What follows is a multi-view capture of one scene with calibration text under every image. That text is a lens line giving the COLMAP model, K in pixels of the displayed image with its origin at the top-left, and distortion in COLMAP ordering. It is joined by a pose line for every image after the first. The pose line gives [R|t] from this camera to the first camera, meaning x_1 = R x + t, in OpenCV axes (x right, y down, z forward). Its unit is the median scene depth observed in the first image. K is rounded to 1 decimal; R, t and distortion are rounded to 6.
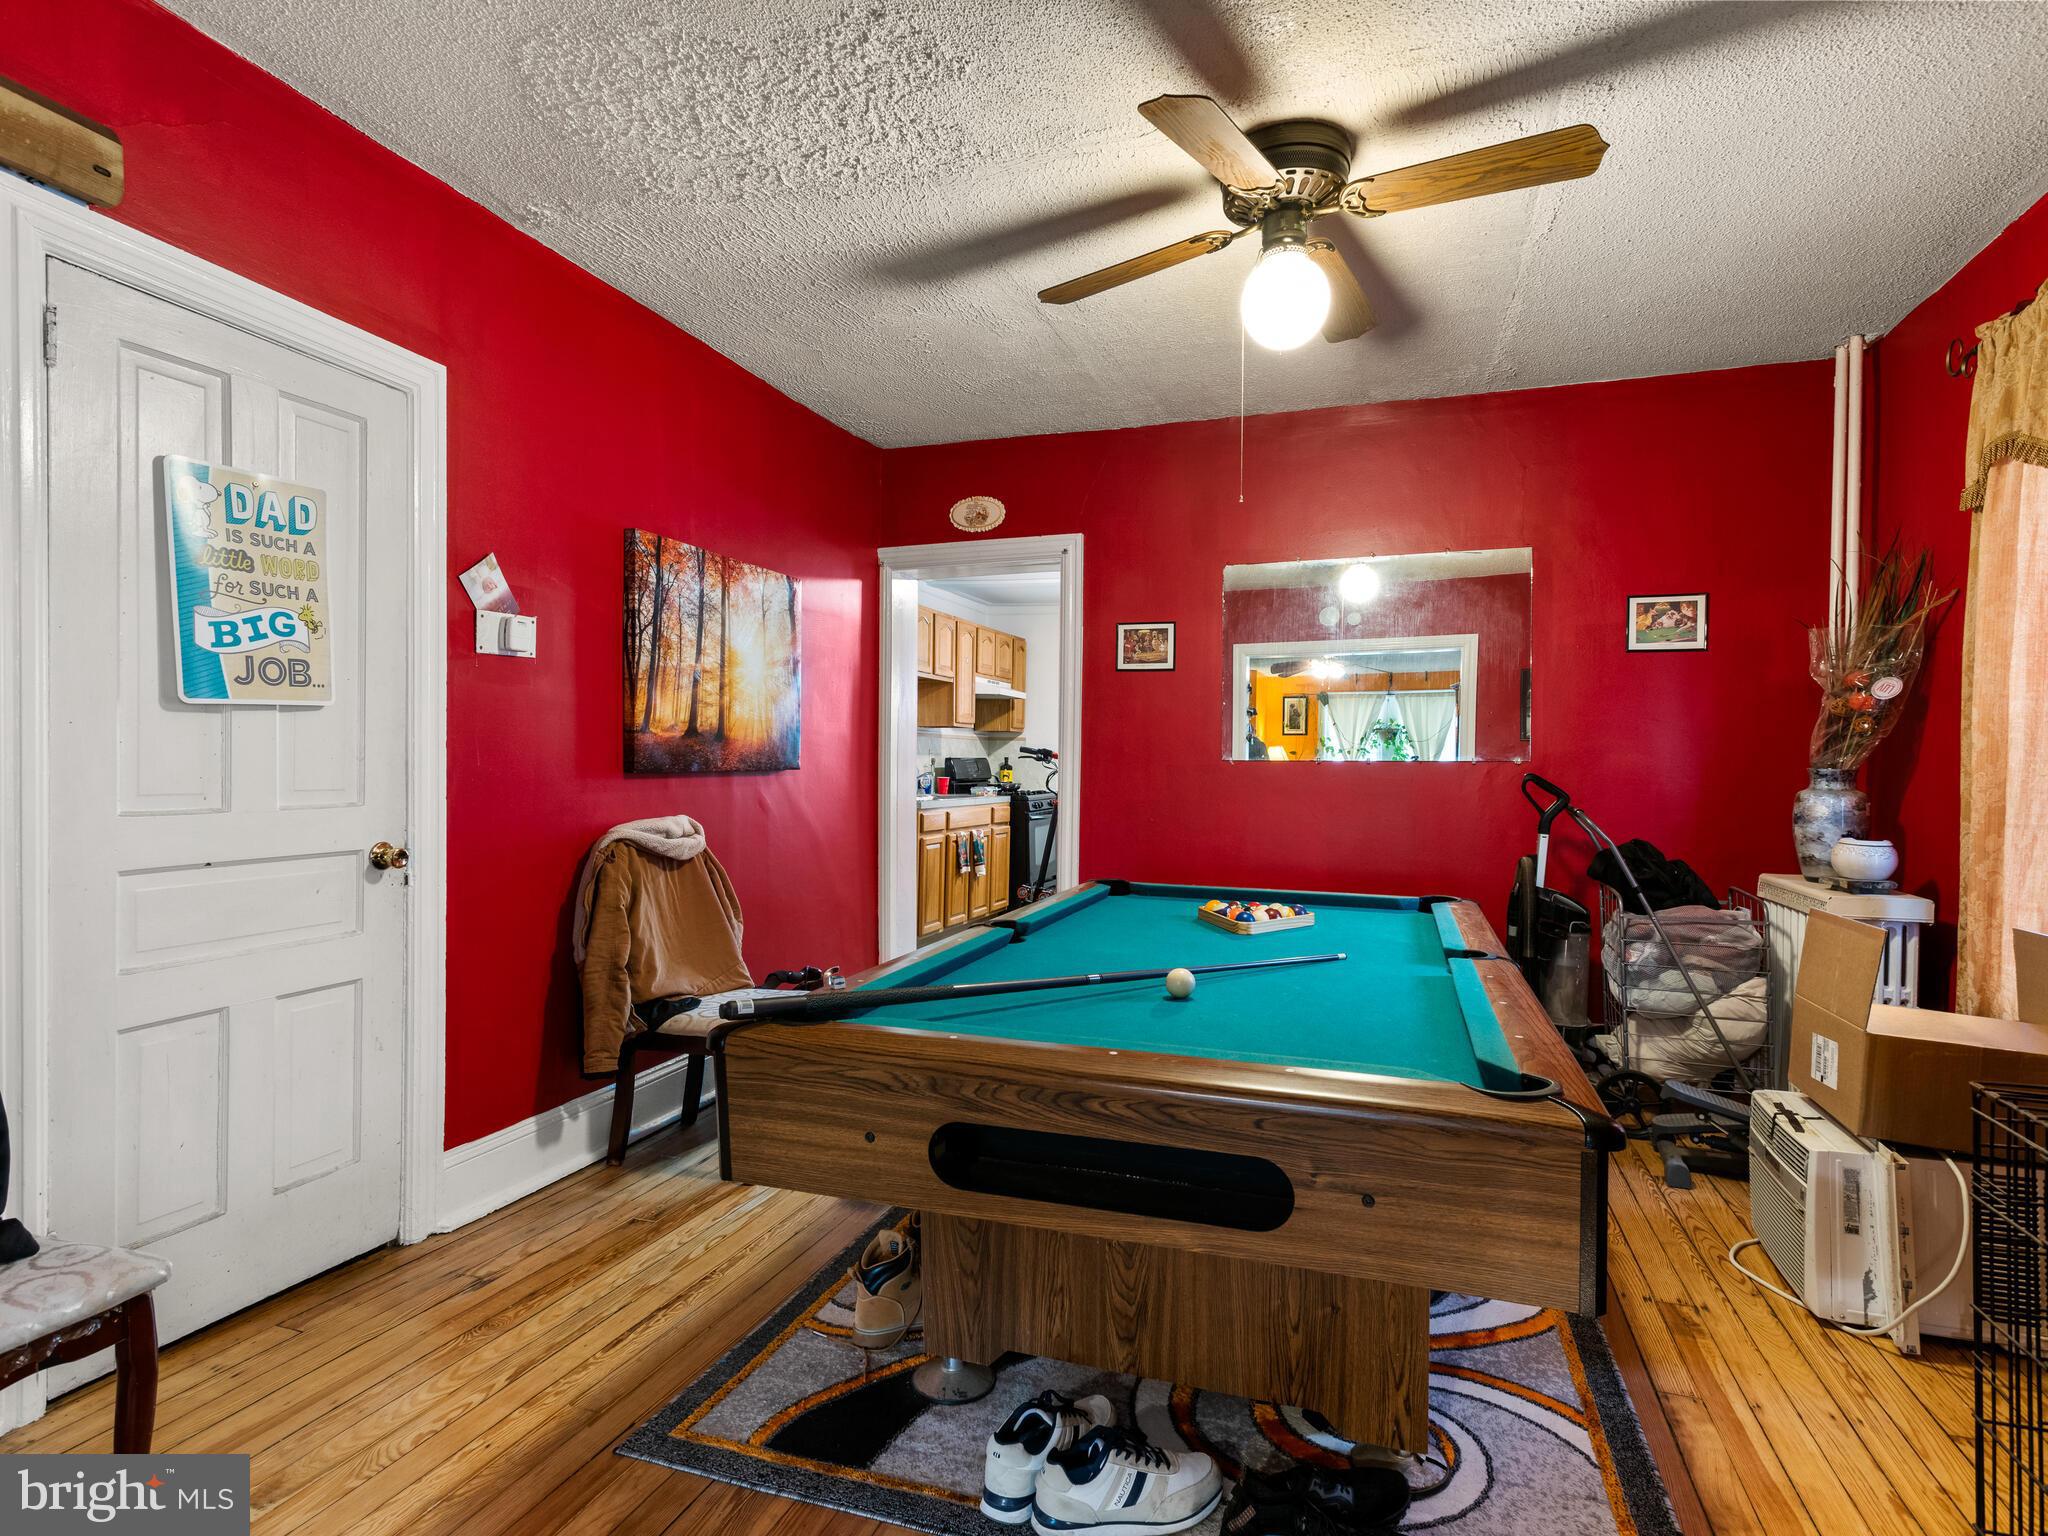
lens RADIAL K [[1055.3, 0, 1024.0], [0, 1055.3, 768.0], [0, 0, 1]] dist [0.000611, -0.000293]
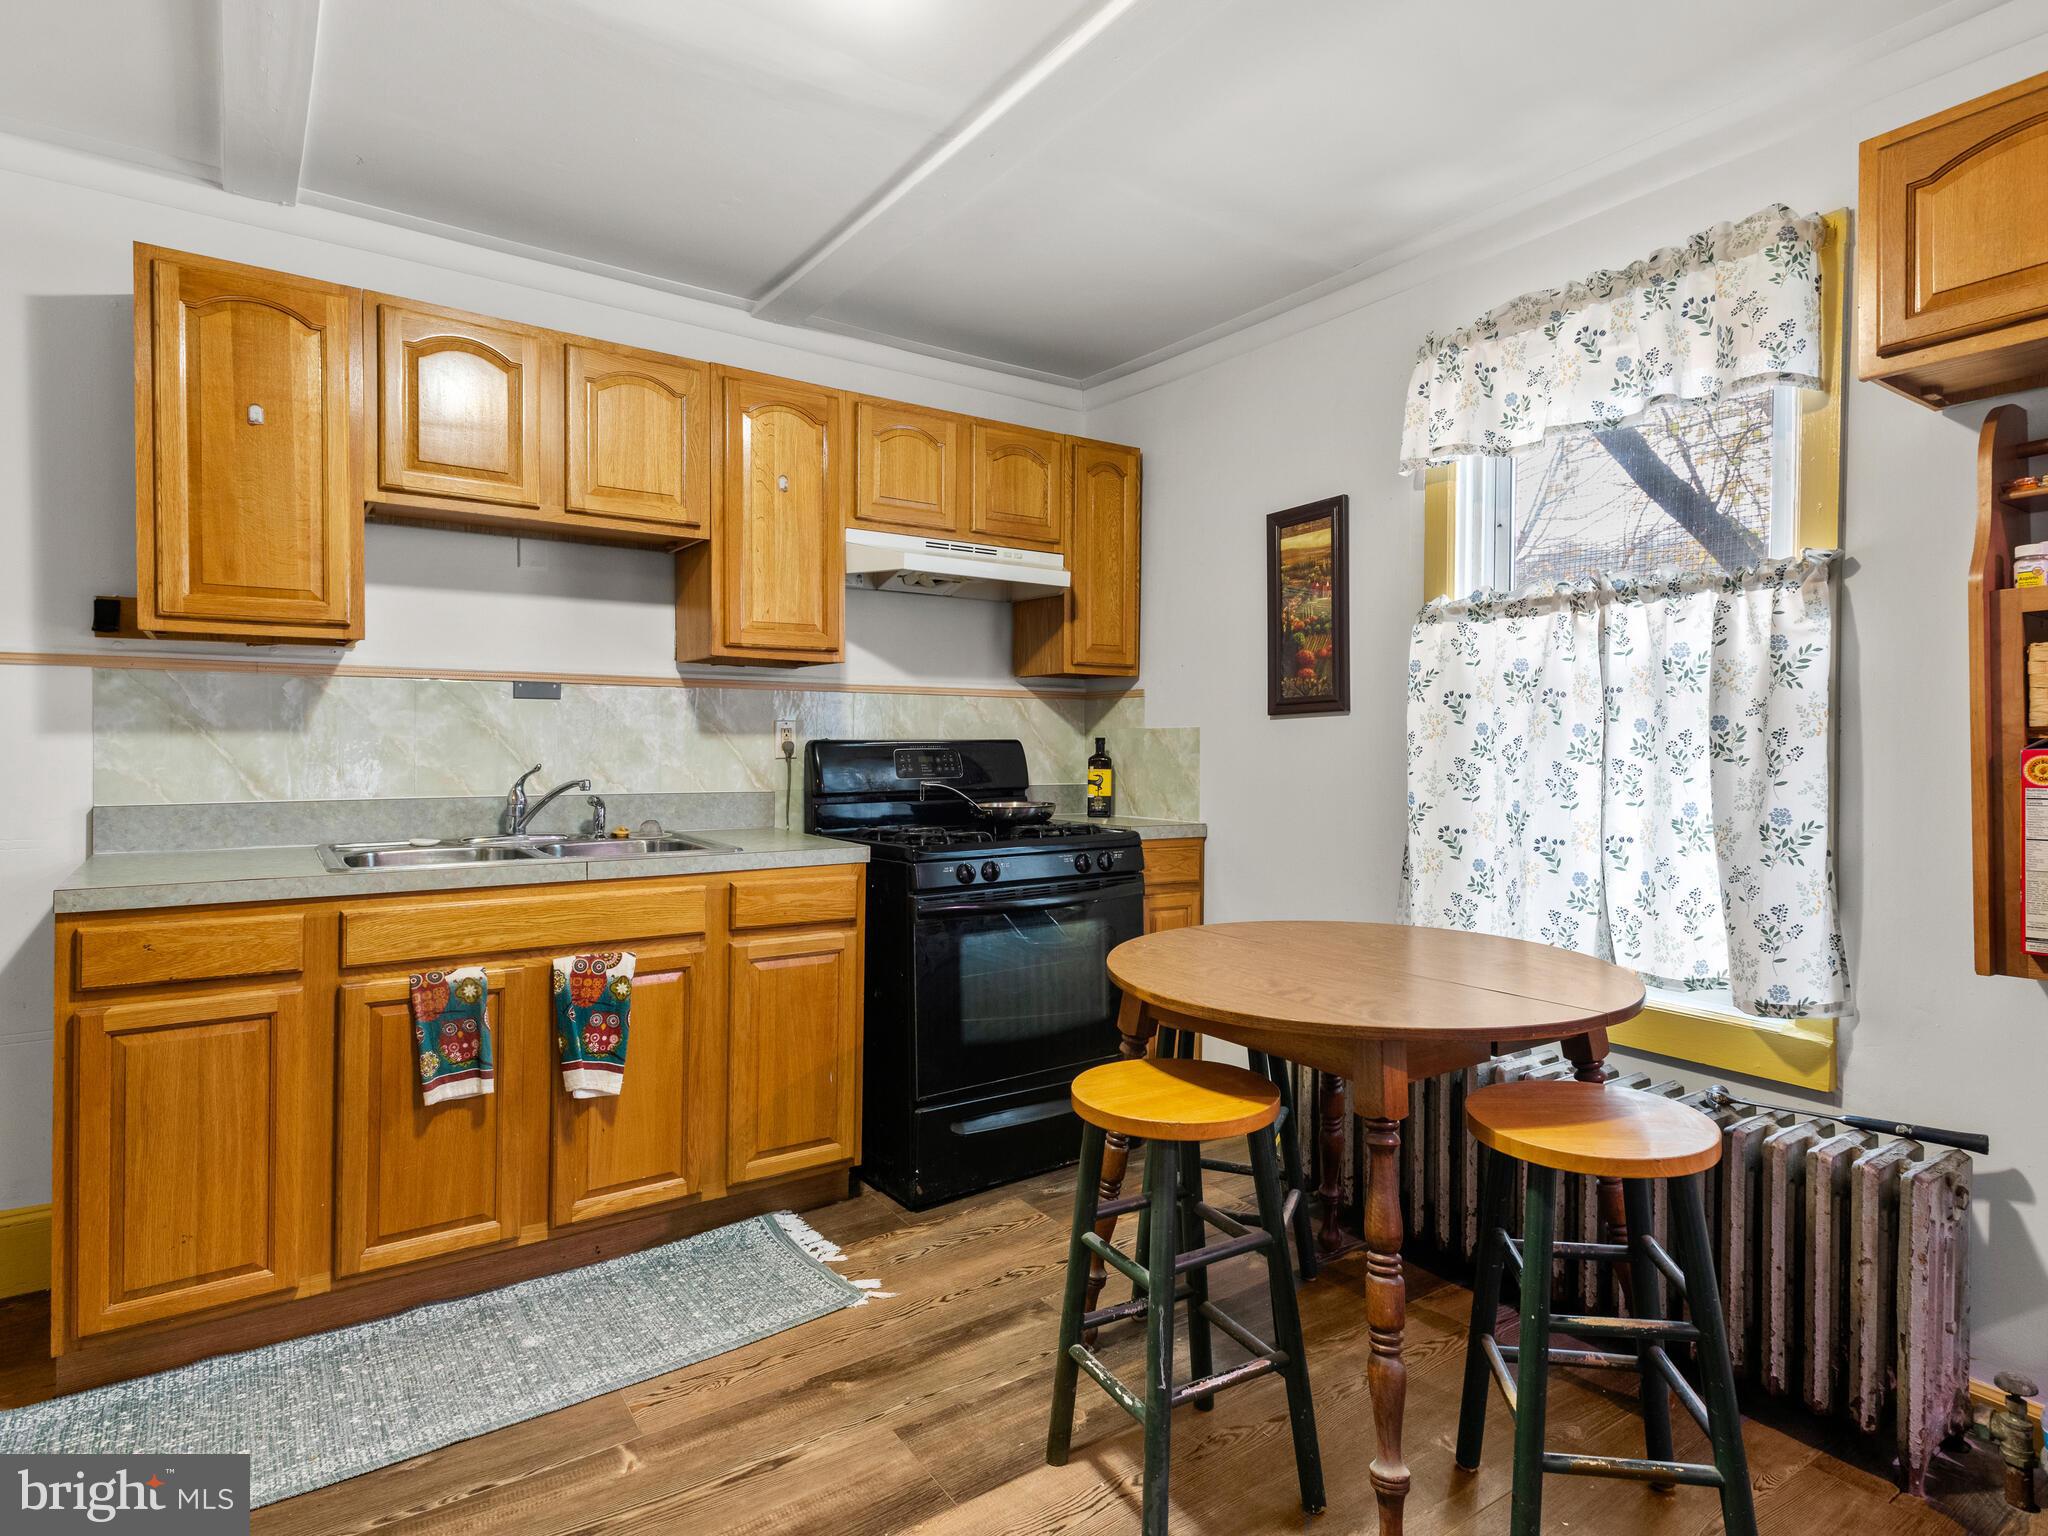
lens RADIAL K [[1089.8, 0, 1036.6], [0, 1089.8, 745.0], [0, 0, 1]] dist [0.005964, -0.000033]
pose [[0.815702, -0.010260, -0.578381, 0.242187], [0.004913, 0.999930, -0.010809, -0.003100], [0.578451, 0.005976, 0.815695, 0.731263]]
